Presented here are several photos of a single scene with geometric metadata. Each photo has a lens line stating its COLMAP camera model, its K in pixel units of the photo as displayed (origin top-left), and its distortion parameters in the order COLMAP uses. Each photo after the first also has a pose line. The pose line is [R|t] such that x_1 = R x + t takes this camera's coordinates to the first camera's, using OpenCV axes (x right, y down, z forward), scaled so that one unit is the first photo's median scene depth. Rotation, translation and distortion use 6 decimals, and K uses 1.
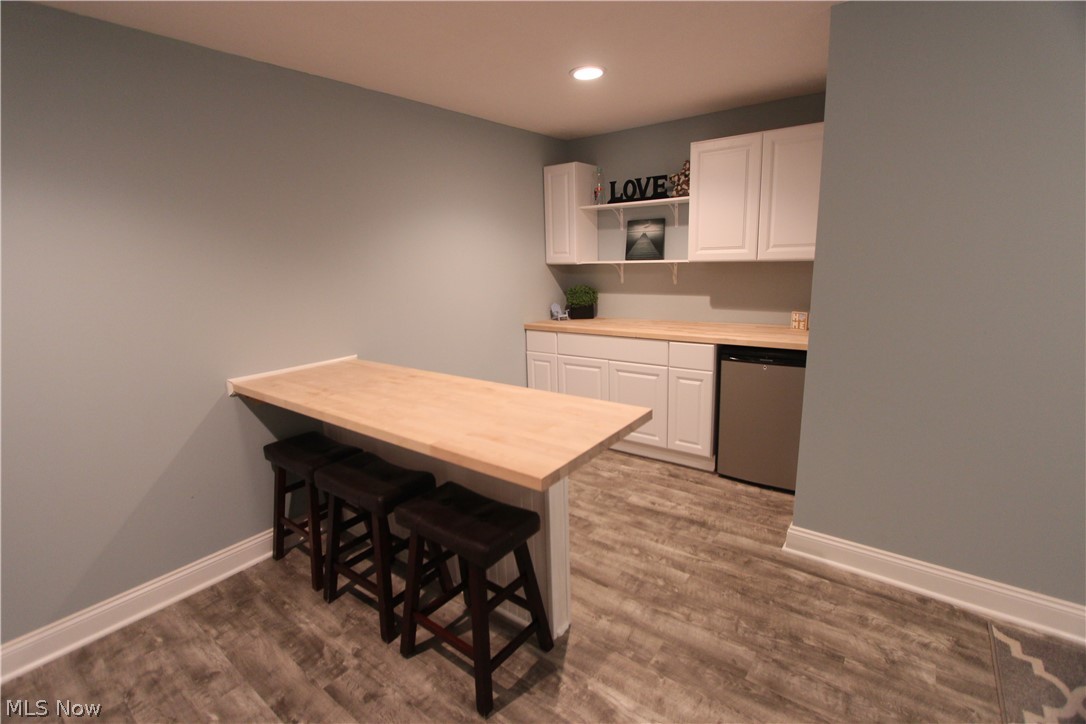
lens RADIAL K [[500.9, 0, 544.3], [0, 500.9, 362.4], [0, 0, 1]] dist [-0.018286, 0.002672]
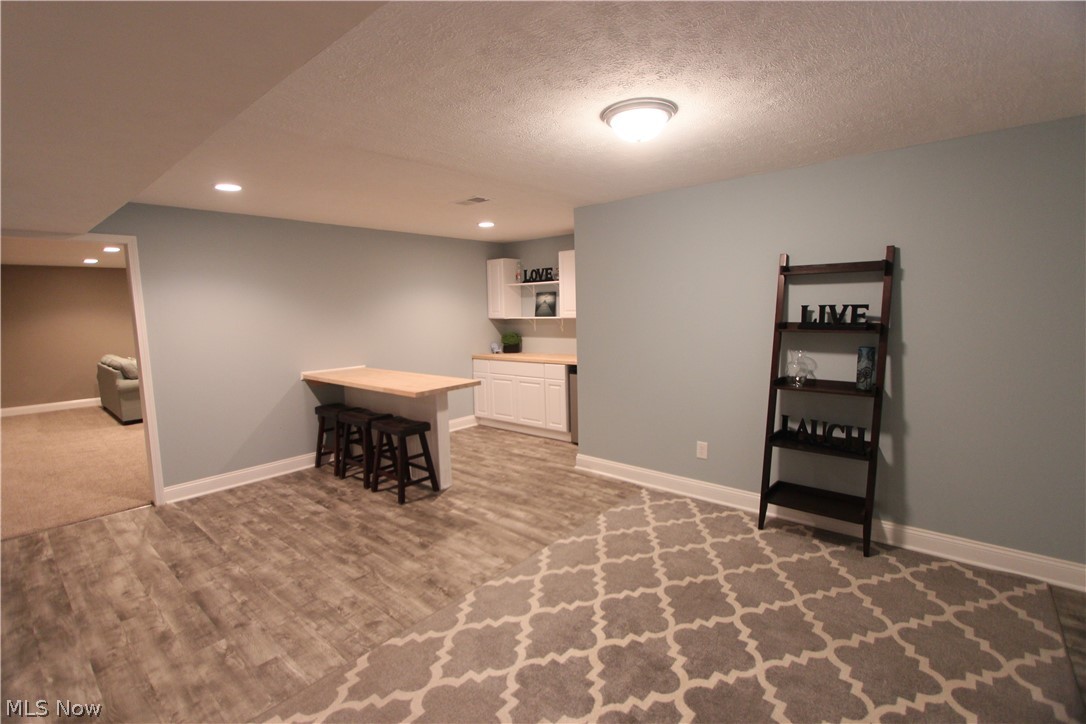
lens RADIAL K [[500.9, 0, 544.8], [0, 500.9, 359.3], [0, 0, 1]] dist [-0.018286, 0.002672]
pose [[0.998302, 0.016144, -0.055972, 0.347643], [-0.022150, 0.993859, -0.108412, 0.130195], [0.053878, 0.109468, 0.992529, -0.715899]]
